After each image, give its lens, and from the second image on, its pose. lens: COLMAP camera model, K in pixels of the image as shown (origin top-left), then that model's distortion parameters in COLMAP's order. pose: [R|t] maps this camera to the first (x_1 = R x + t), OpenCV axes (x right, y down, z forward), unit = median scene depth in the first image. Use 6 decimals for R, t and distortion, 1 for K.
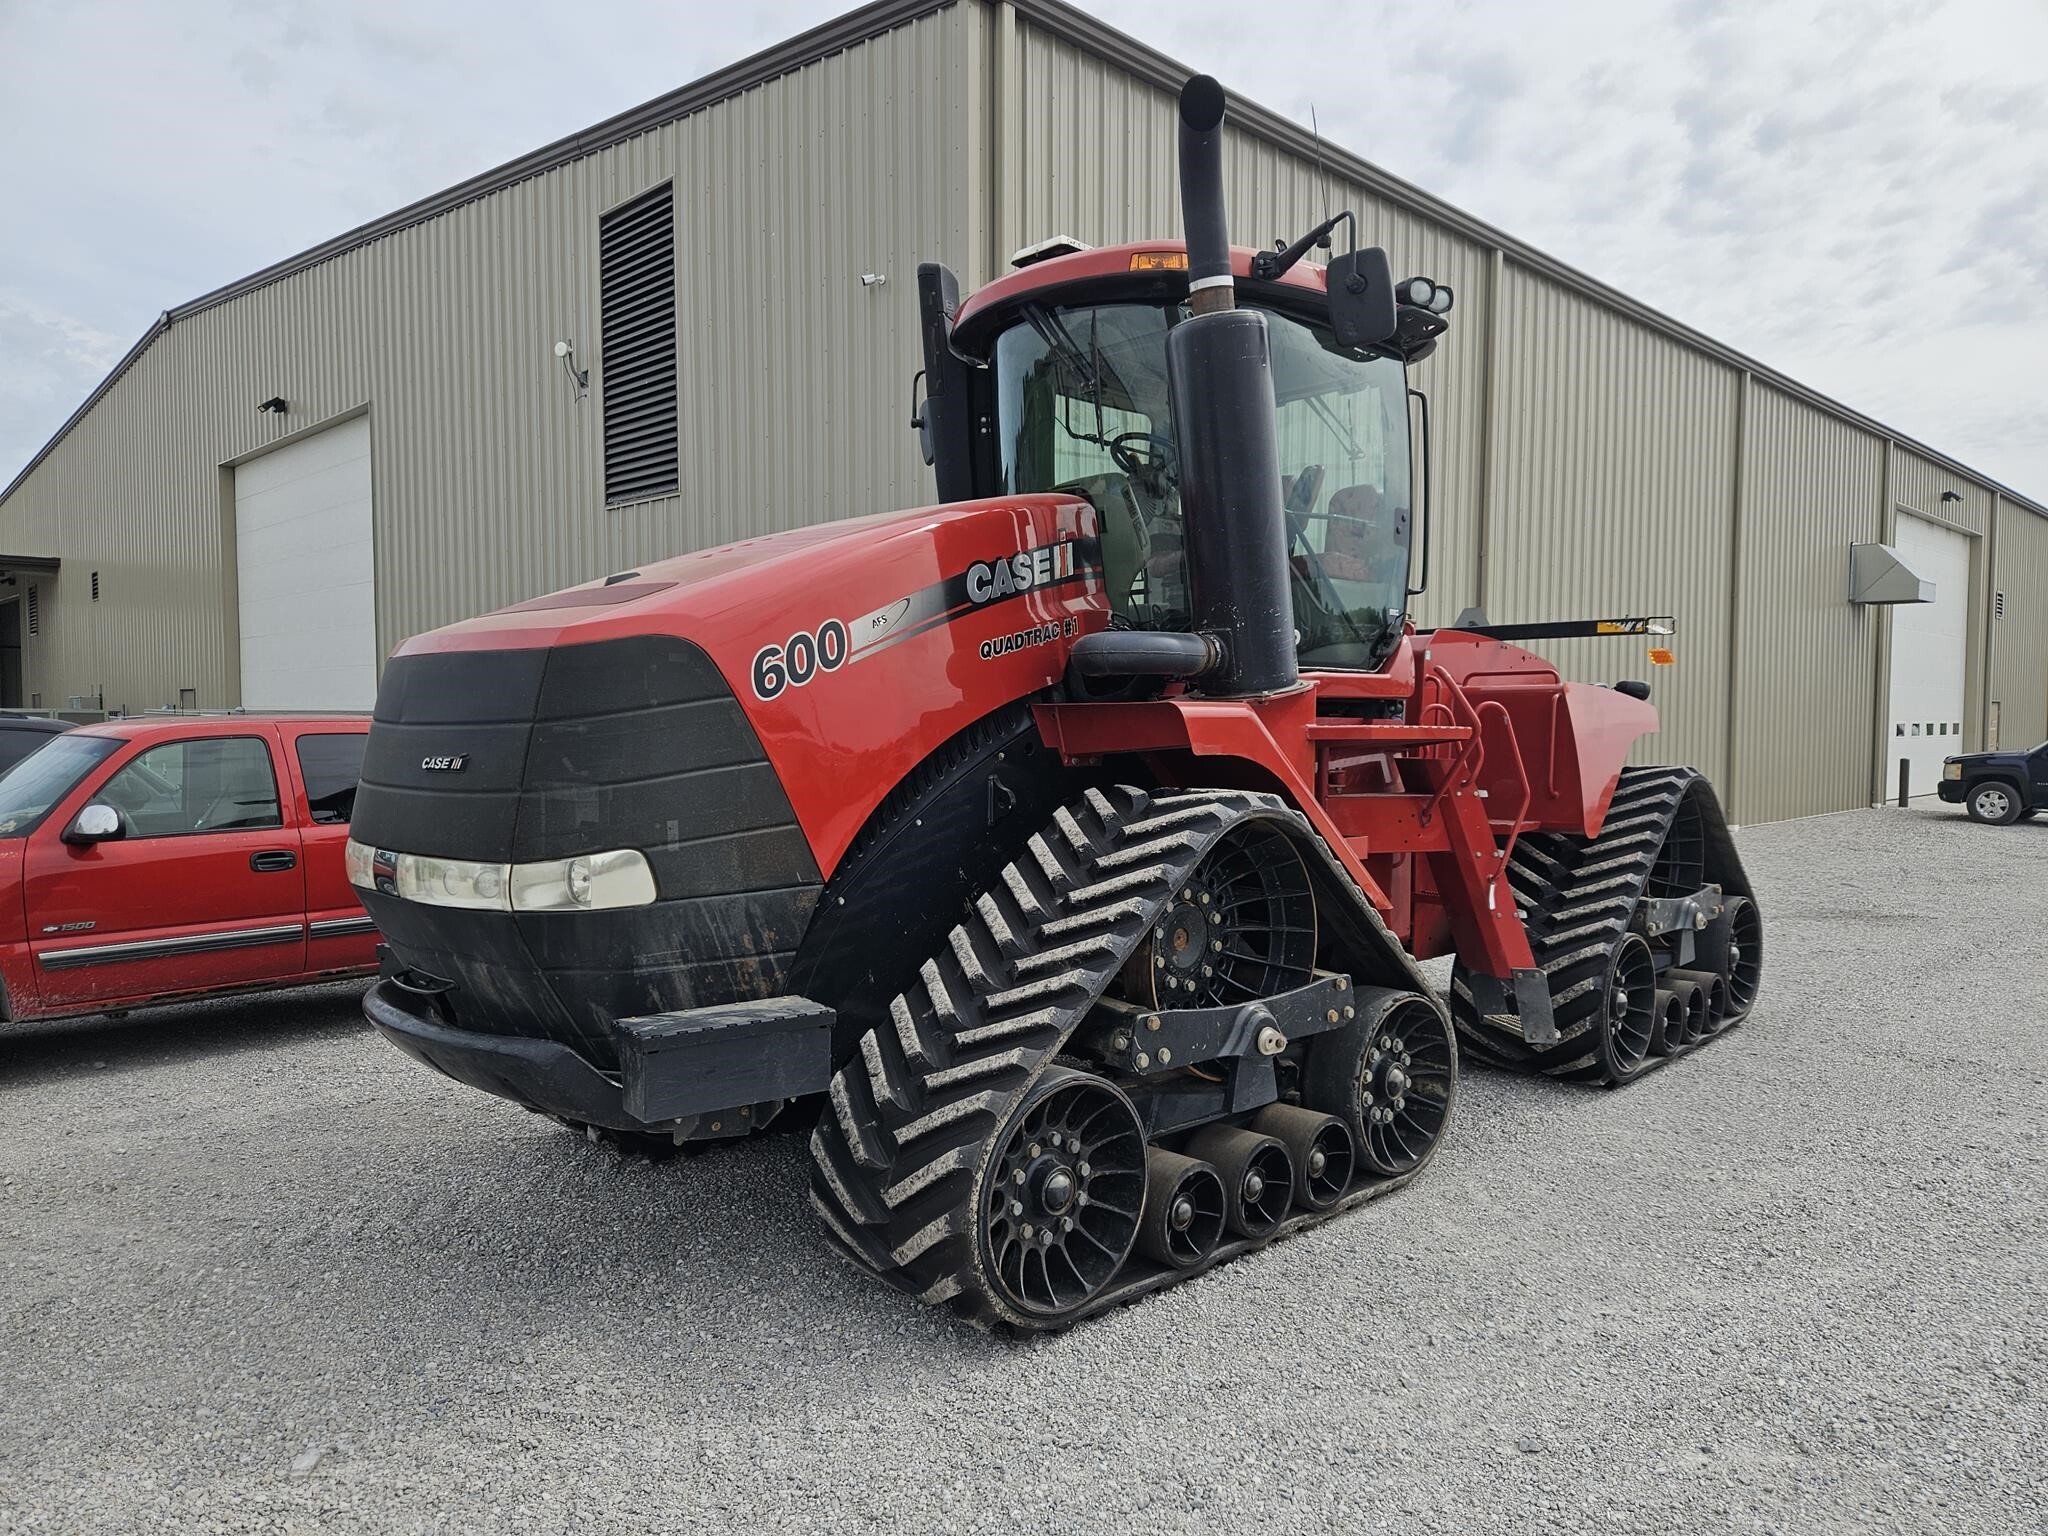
lens RADIAL K [[1373.6, 0, 1024.0], [0, 1373.6, 768.0], [0, 0, 1]] dist [0.051928, -0.042141]
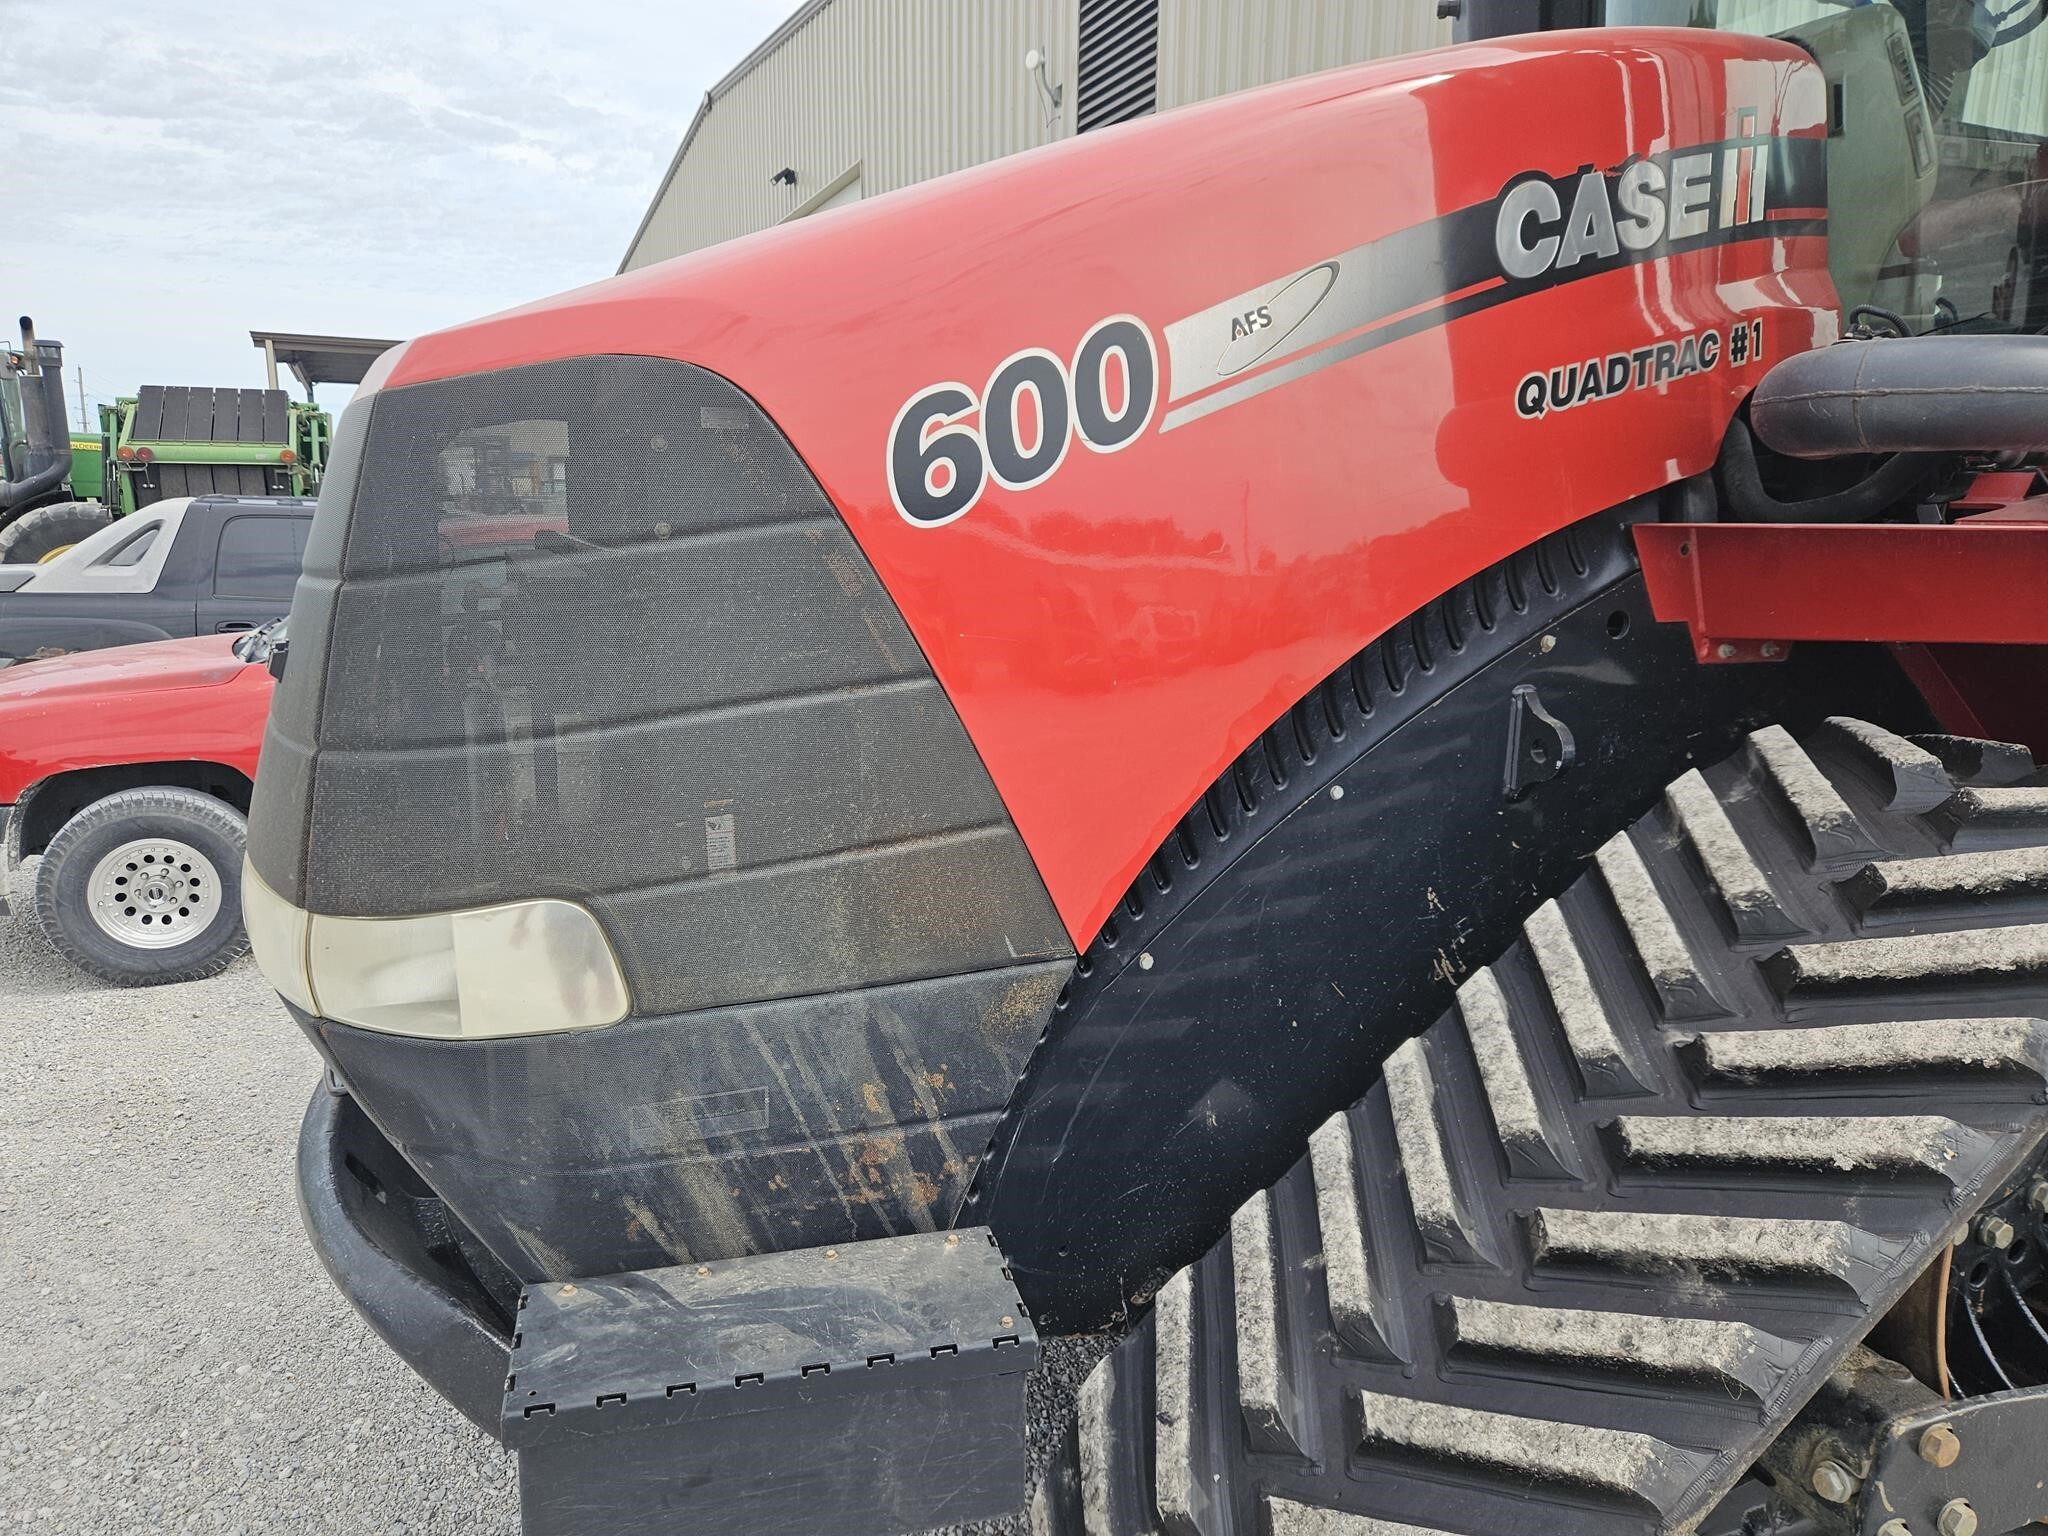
lens RADIAL K [[1372.3, 0, 1011.4], [0, 1372.3, 774.6], [0, 0, 1]] dist [0.067236, -0.062741]
pose [[0.926652, 0.080192, -0.367268, -0.009927], [-0.021622, 0.986734, 0.160898, -0.037314], [0.375299, -0.141156, 0.916093, 0.548346]]
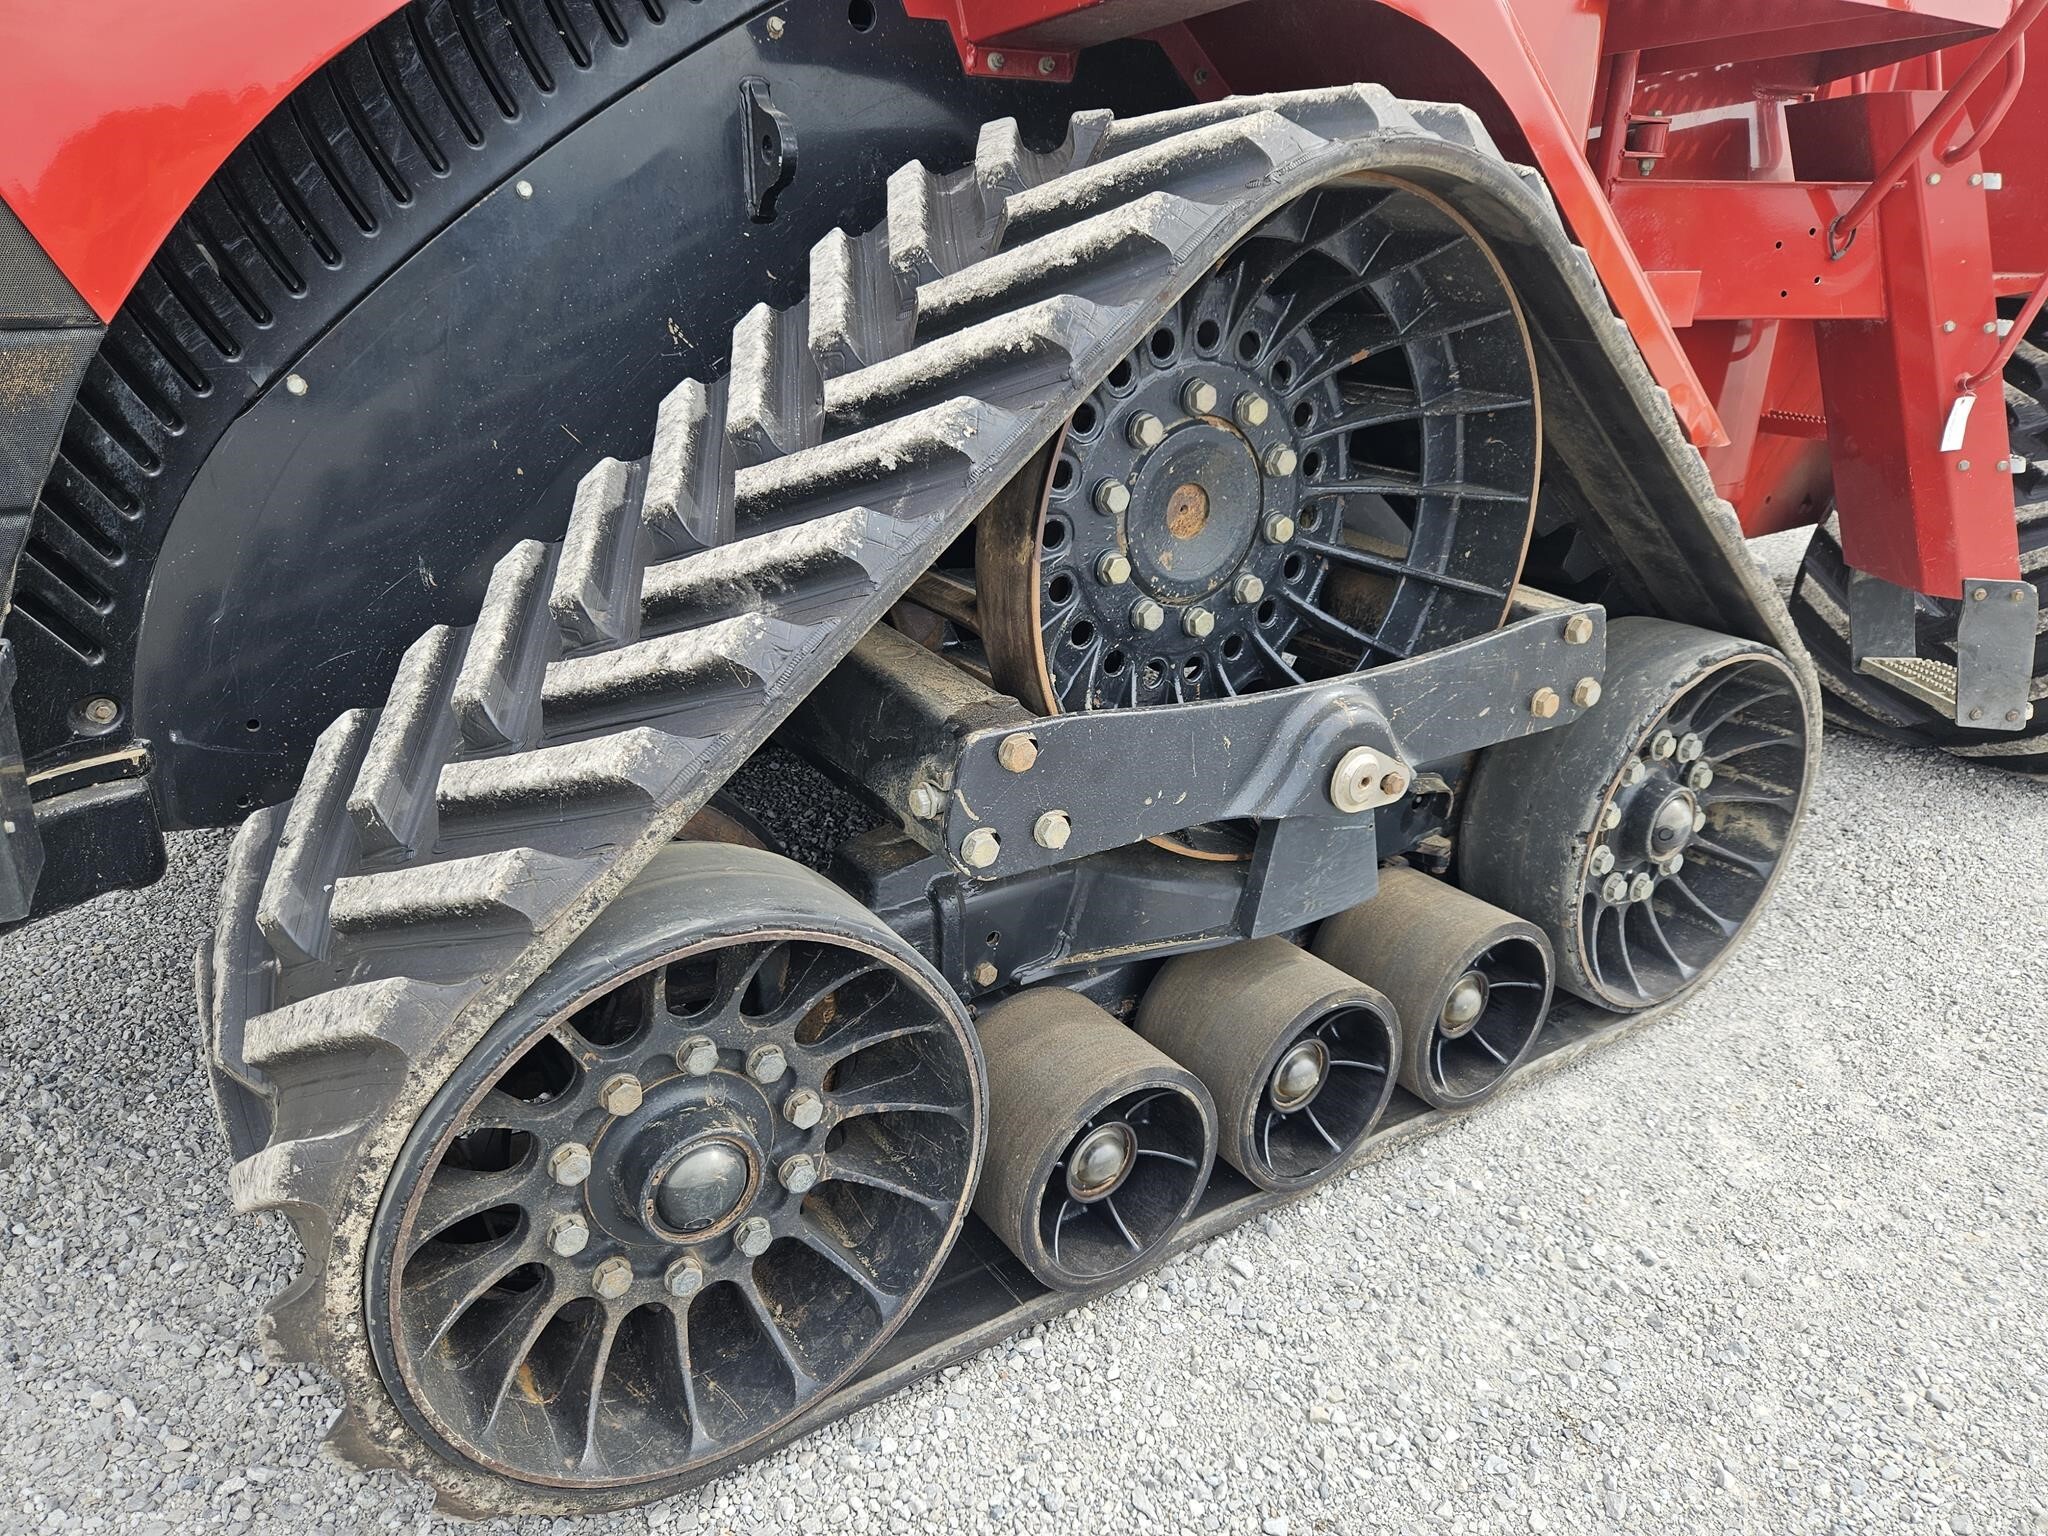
lens RADIAL K [[1373.6, 0, 1024.0], [0, 1373.6, 768.0], [0, 0, 1]] dist [0.051928, -0.042141]
pose [[0.986019, 0.068289, -0.152000, 0.138559], [-0.012823, 0.940560, 0.339386, 0.059233], [0.166141, -0.332692, 0.928285, 0.601829]]
